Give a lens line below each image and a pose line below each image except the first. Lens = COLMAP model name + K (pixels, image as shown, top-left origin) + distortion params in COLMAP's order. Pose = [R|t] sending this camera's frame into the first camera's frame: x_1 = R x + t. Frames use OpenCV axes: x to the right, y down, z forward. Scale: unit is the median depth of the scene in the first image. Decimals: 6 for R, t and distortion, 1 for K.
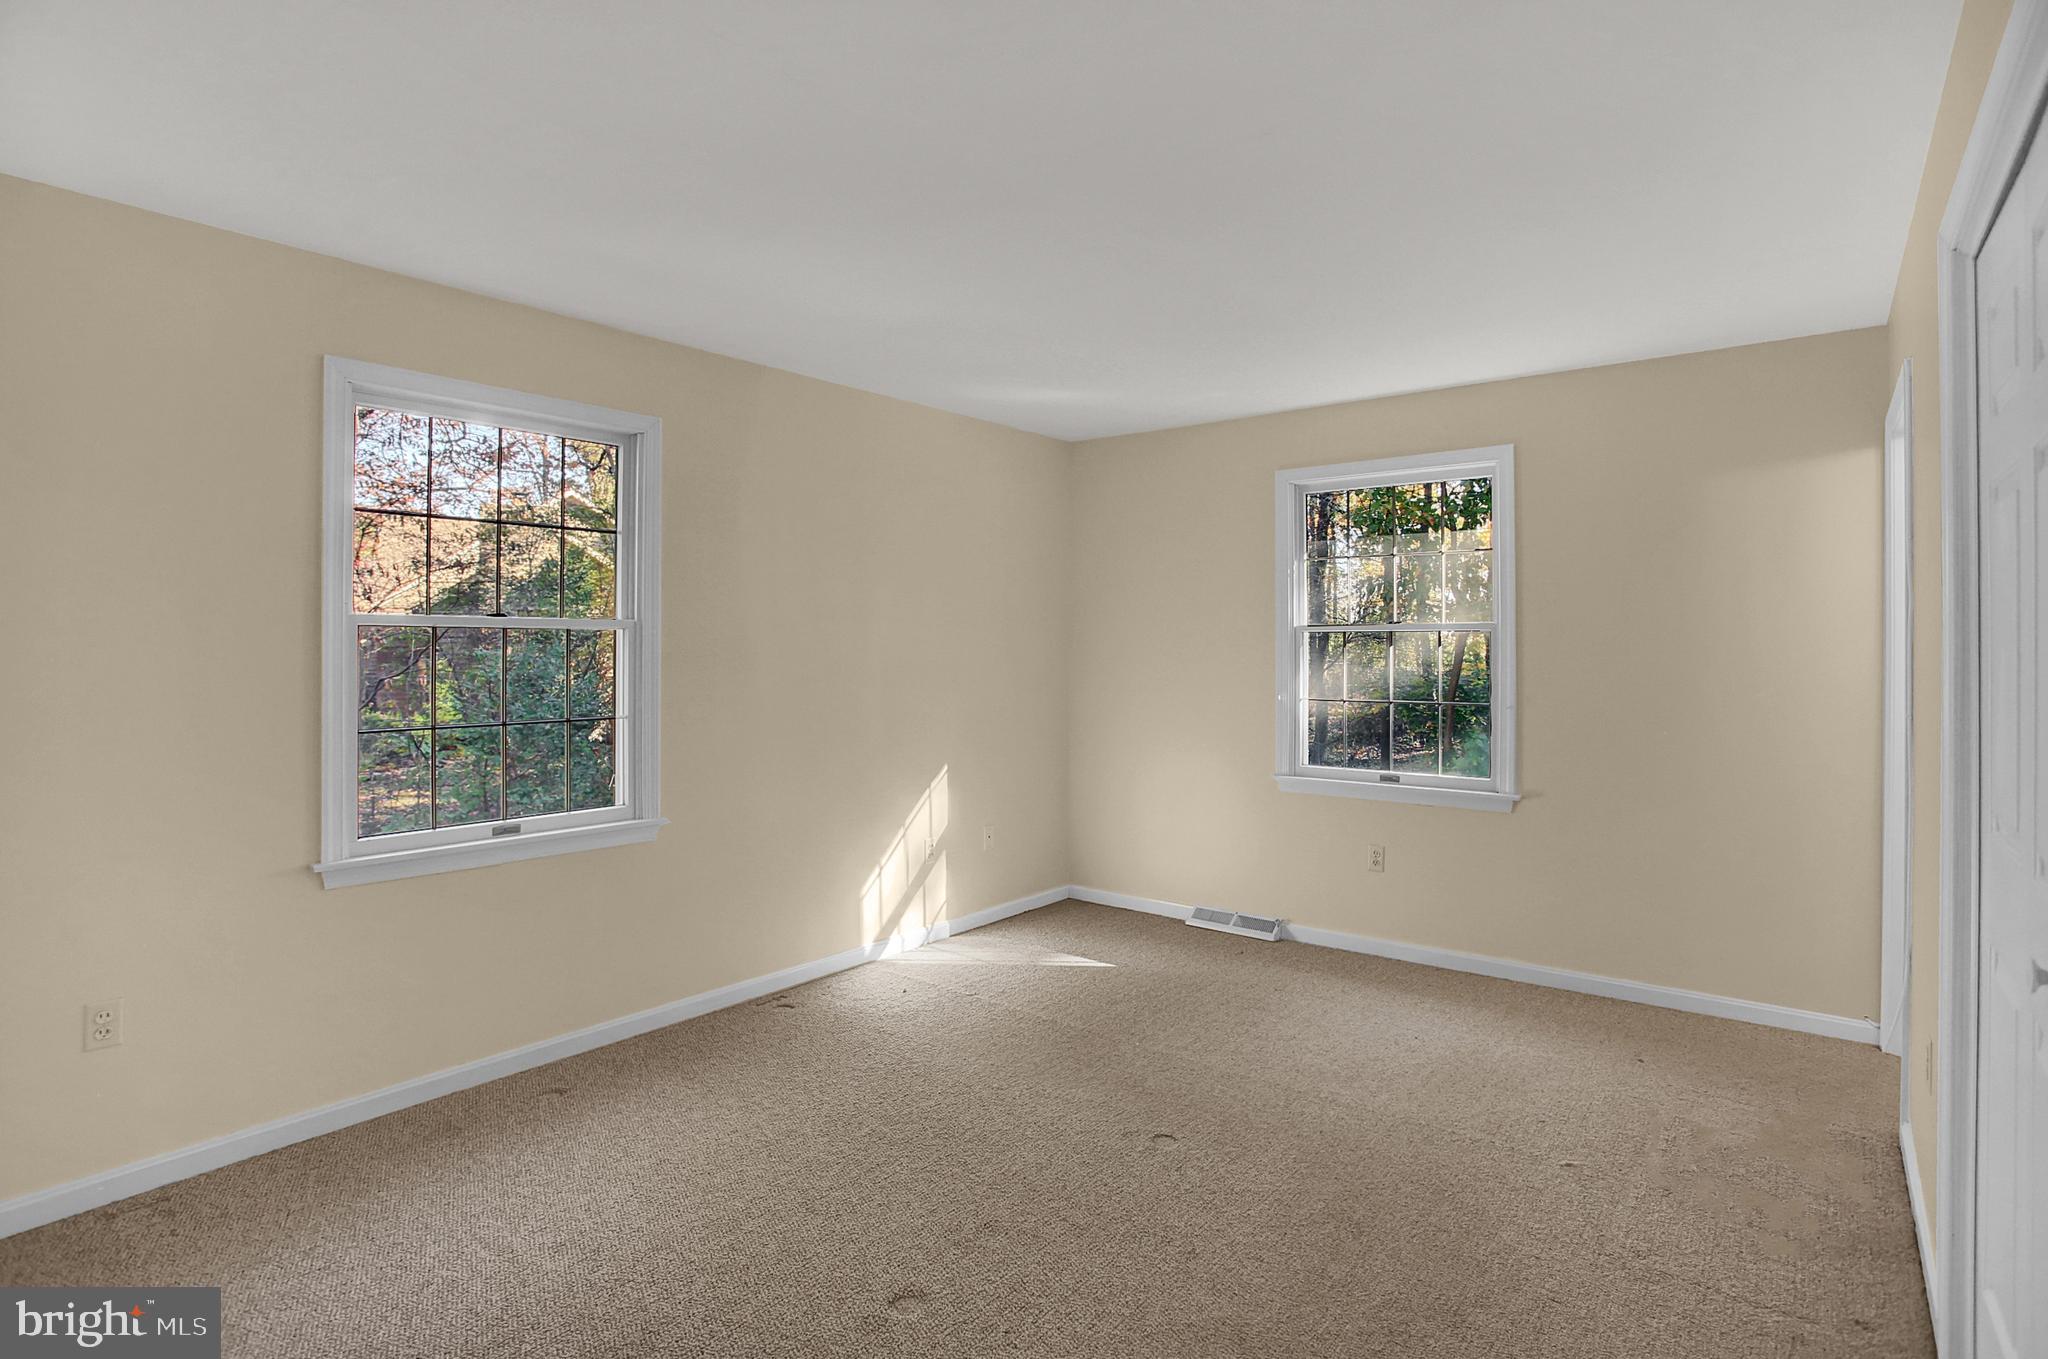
lens RADIAL K [[1028.5, 0, 1025.7], [0, 1028.5, 633.6], [0, 0, 1]] dist [-0.066224, 0.028587]
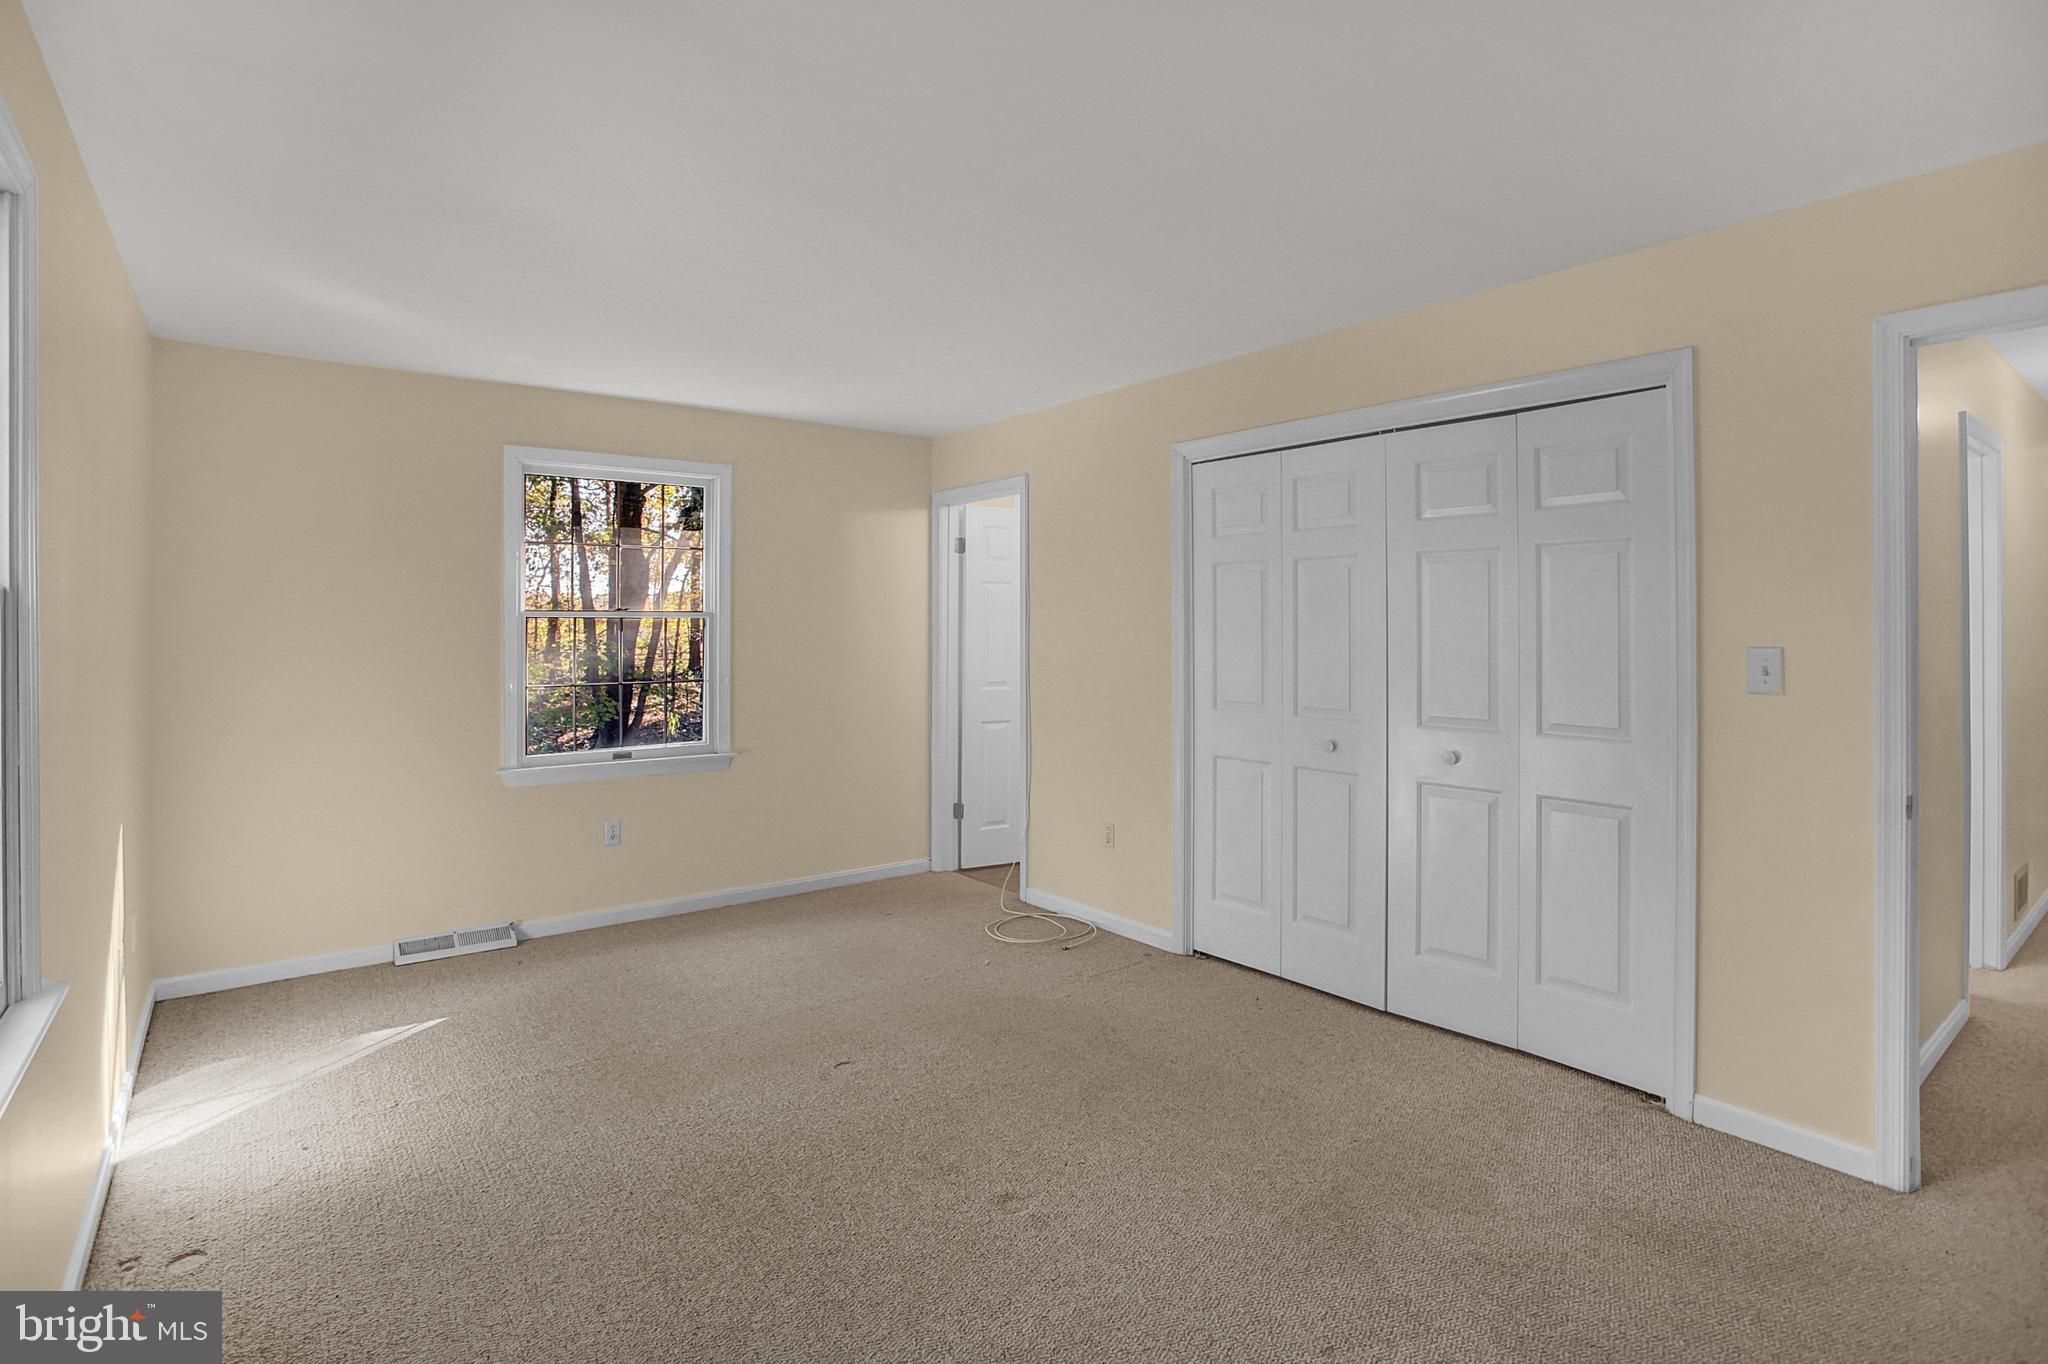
lens RADIAL K [[1028.5, 0, 1025.7], [0, 1028.5, 636.1], [0, 0, 1]] dist [-0.066224, 0.028587]
pose [[0.223061, -0.011167, 0.974740, -0.585836], [-0.008213, 0.999877, 0.013335, -0.001224], [-0.974770, -0.010980, 0.222942, 0.349685]]
